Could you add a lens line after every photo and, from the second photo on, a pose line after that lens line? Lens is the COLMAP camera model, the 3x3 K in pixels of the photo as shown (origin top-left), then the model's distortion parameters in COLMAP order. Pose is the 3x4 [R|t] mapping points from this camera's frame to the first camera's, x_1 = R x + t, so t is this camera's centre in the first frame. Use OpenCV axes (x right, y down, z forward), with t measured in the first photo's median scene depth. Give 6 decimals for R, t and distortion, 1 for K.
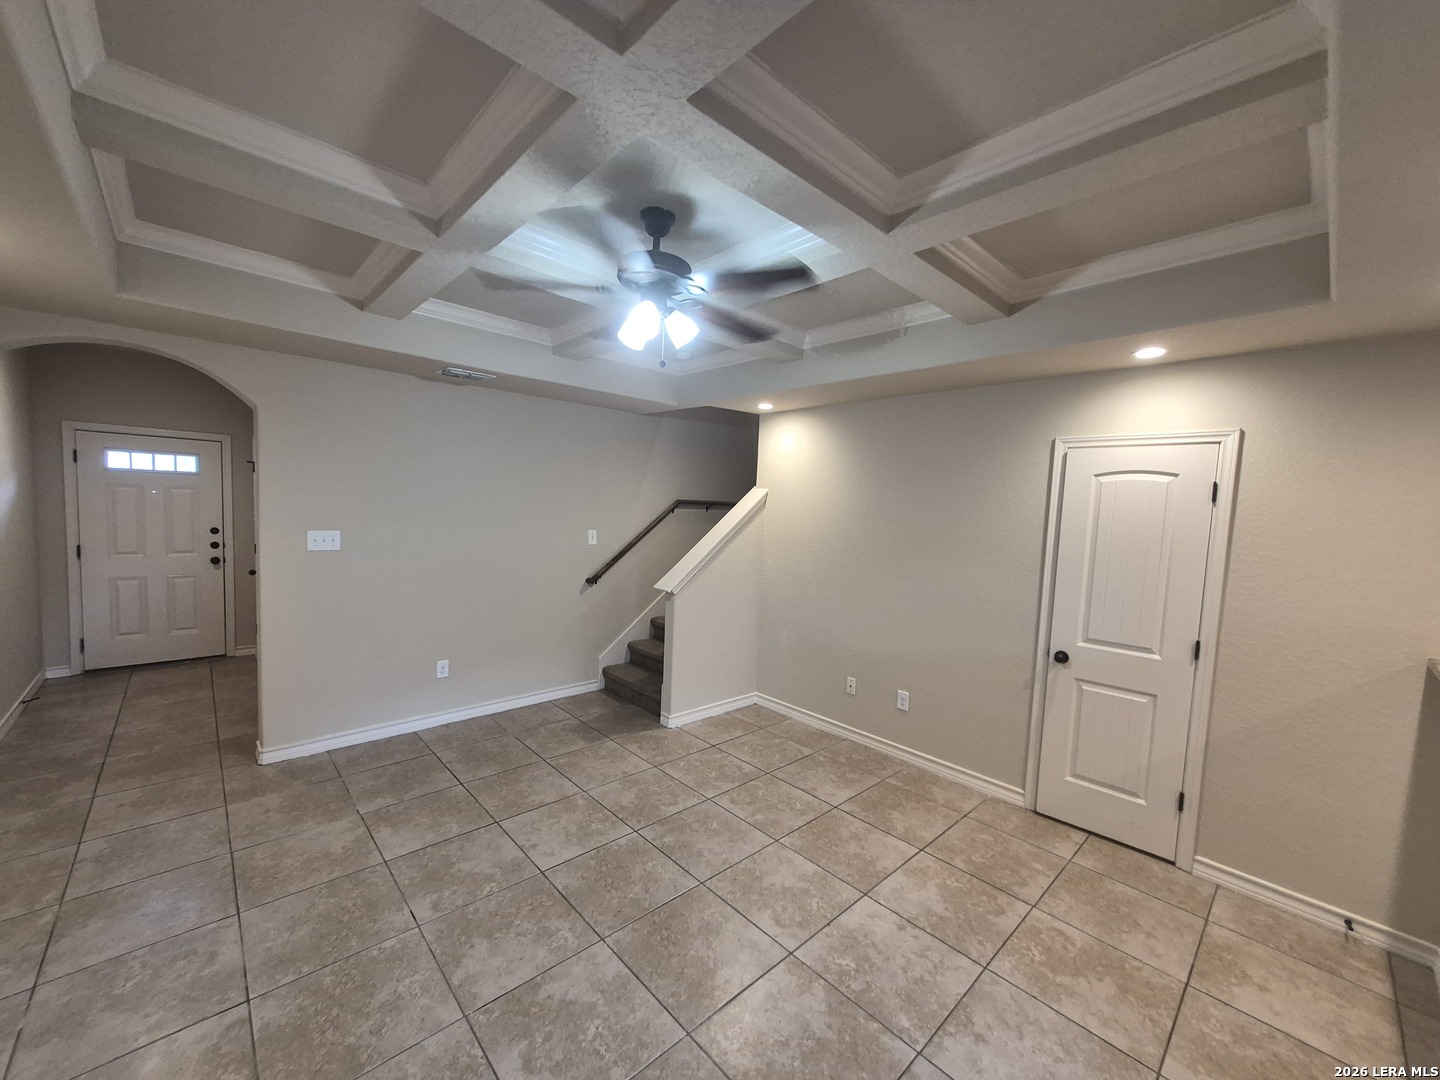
lens RADIAL K [[565.1, 0, 708.7], [0, 565.1, 546.6], [0, 0, 1]] dist [0.008064, -0.000579]
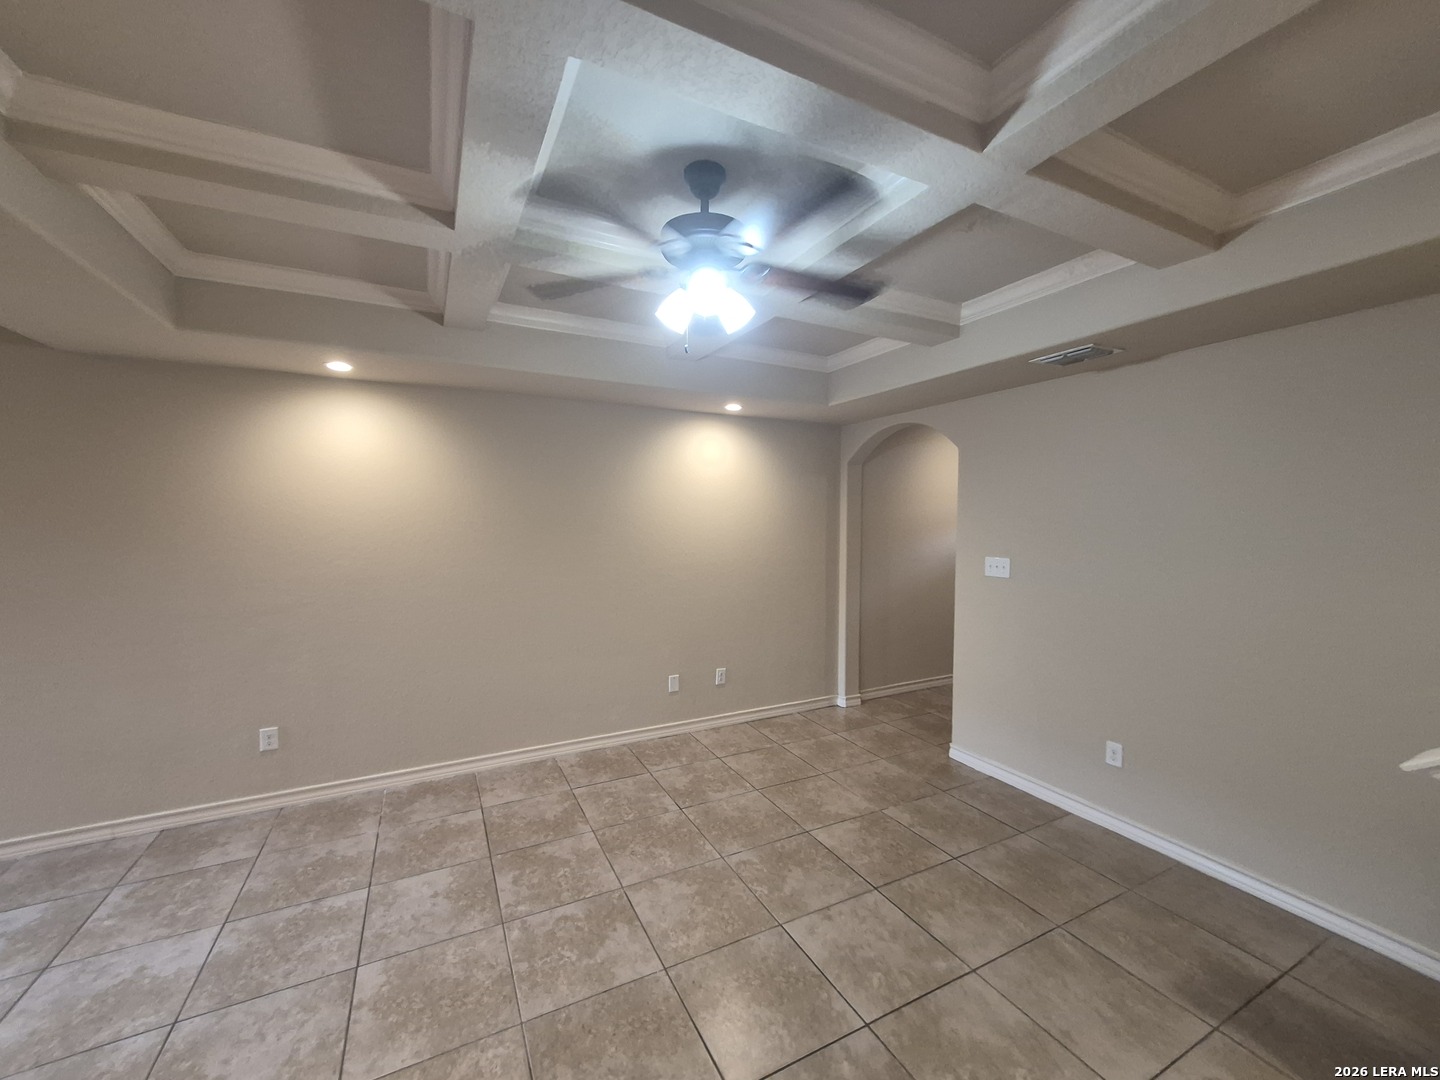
lens RADIAL K [[565.1, 0, 708.7], [0, 565.1, 546.6], [0, 0, 1]] dist [0.008064, -0.000579]
pose [[-0.274149, 0.009896, -0.961636, 0.545956], [-0.082897, 0.995982, 0.033882, -0.048099], [0.958108, 0.089005, -0.272227, 0.970864]]
